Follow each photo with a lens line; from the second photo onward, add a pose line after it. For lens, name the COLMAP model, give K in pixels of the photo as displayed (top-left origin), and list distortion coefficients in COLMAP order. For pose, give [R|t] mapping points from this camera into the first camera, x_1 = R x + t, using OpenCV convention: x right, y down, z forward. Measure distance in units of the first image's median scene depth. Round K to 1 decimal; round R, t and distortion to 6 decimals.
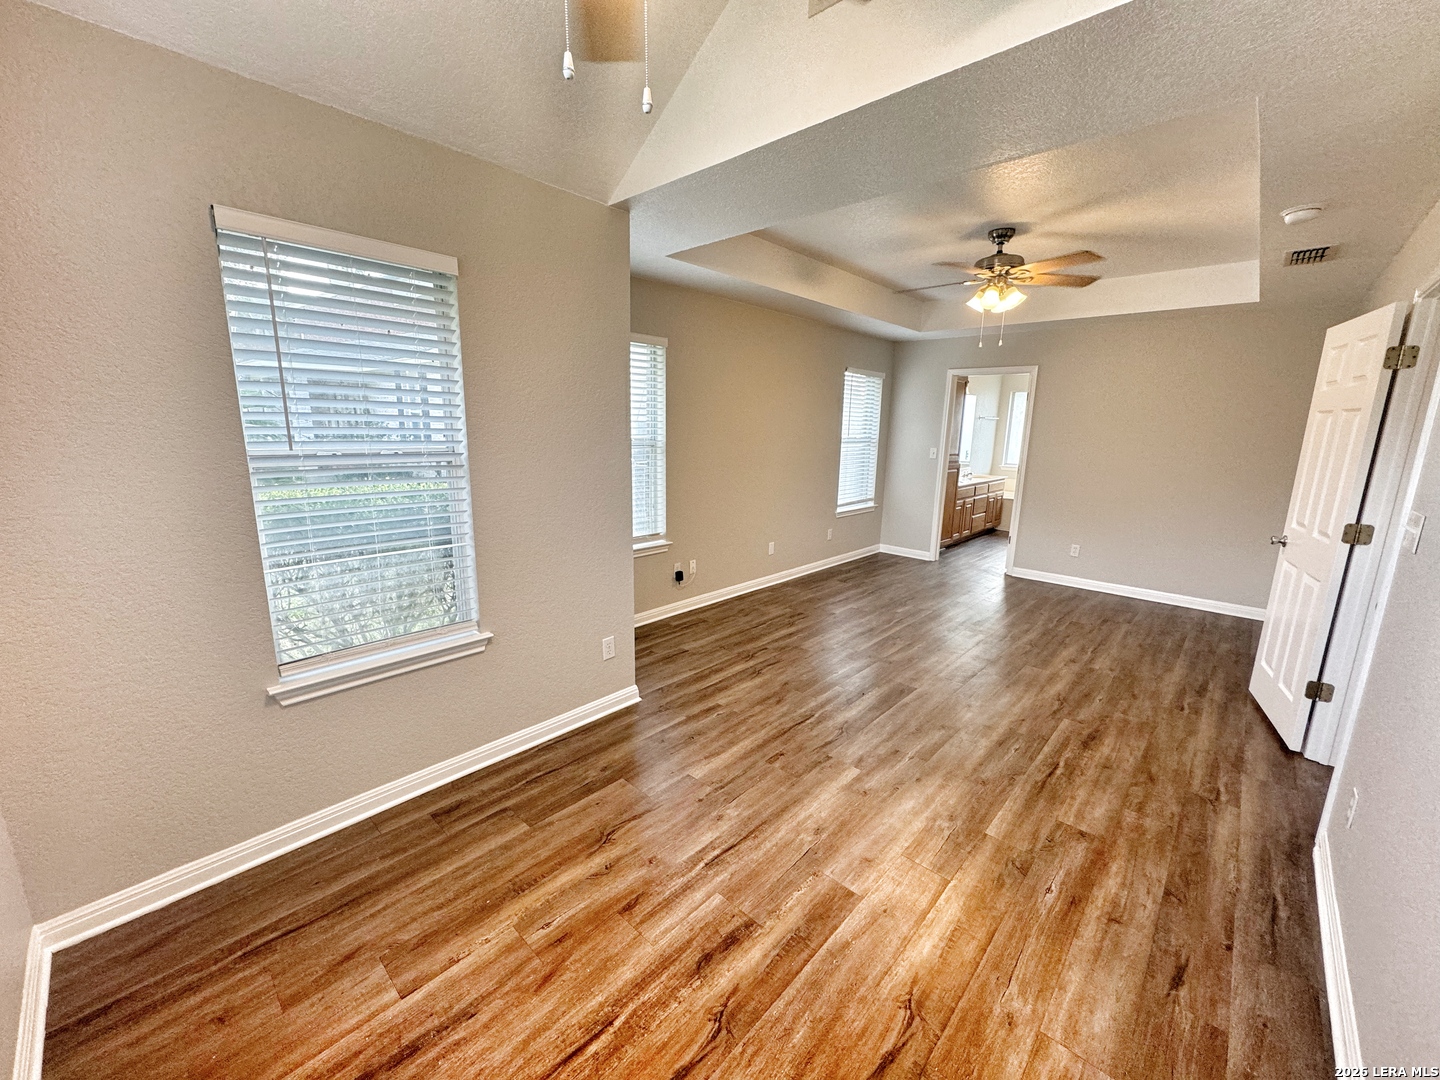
lens RADIAL K [[568.7, 0, 718.3], [0, 568.7, 539.4], [0, 0, 1]] dist [-0.000626, 0.000000]
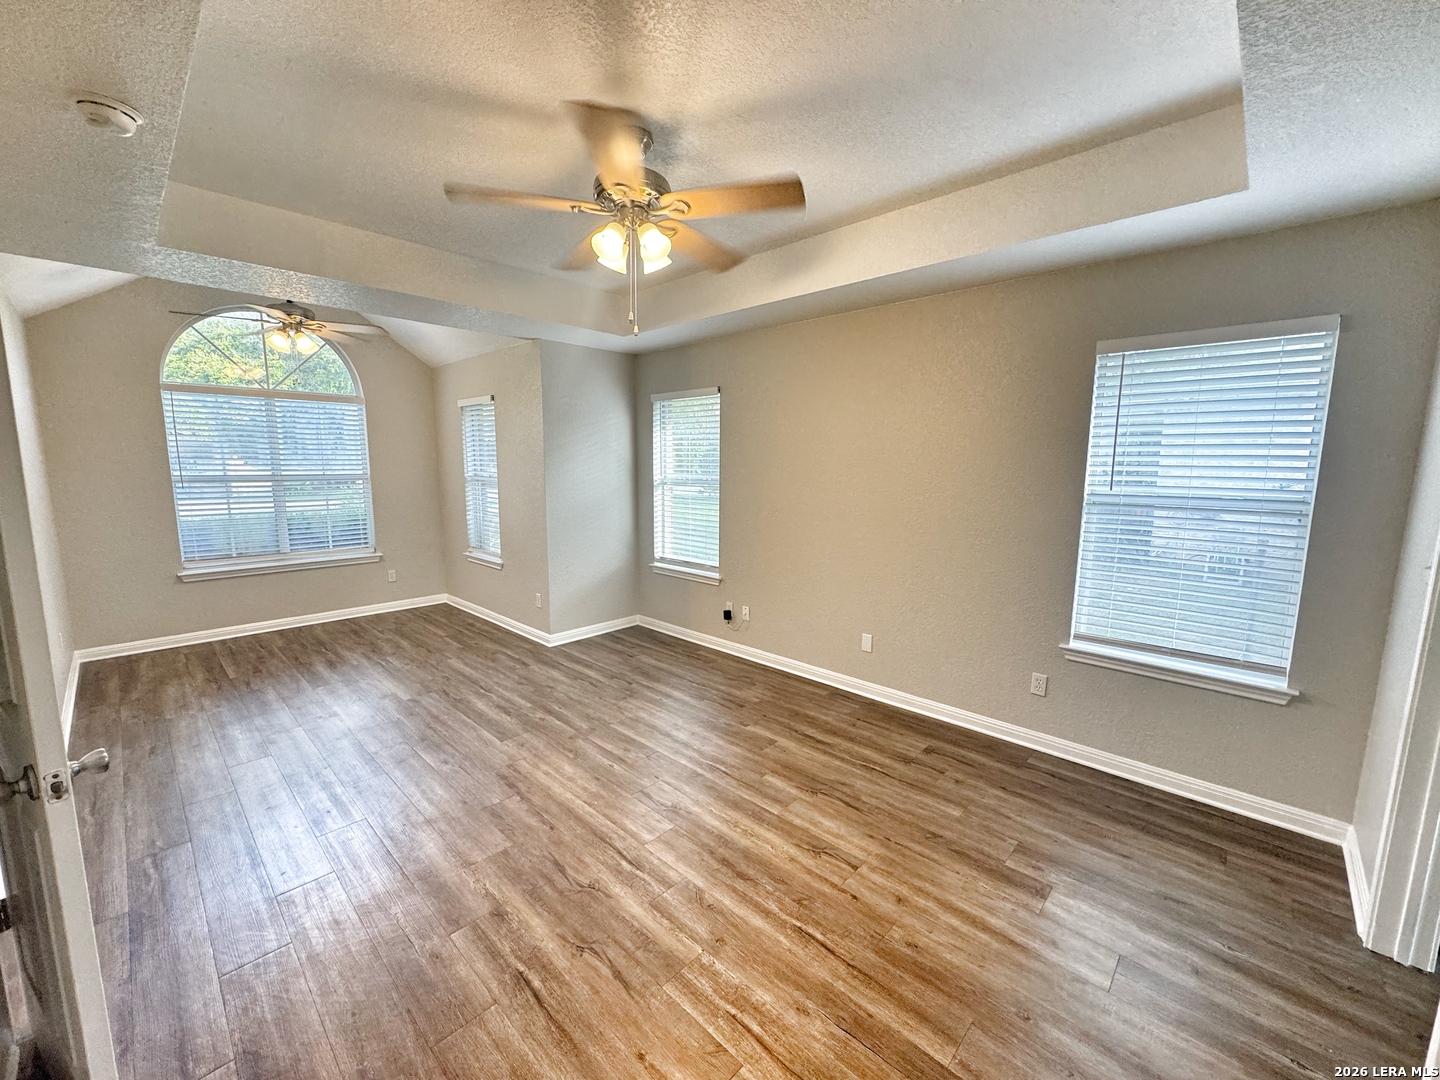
lens RADIAL K [[572.1, 0, 717.9], [0, 572.1, 539.7], [0, 0, 1]] dist [-0.001622, 0.000458]
pose [[-0.005440, 0.114447, -0.993414, 1.127740], [-0.207521, 0.971673, 0.113079, -0.214610], [0.978215, 0.206770, 0.018464, 1.151957]]
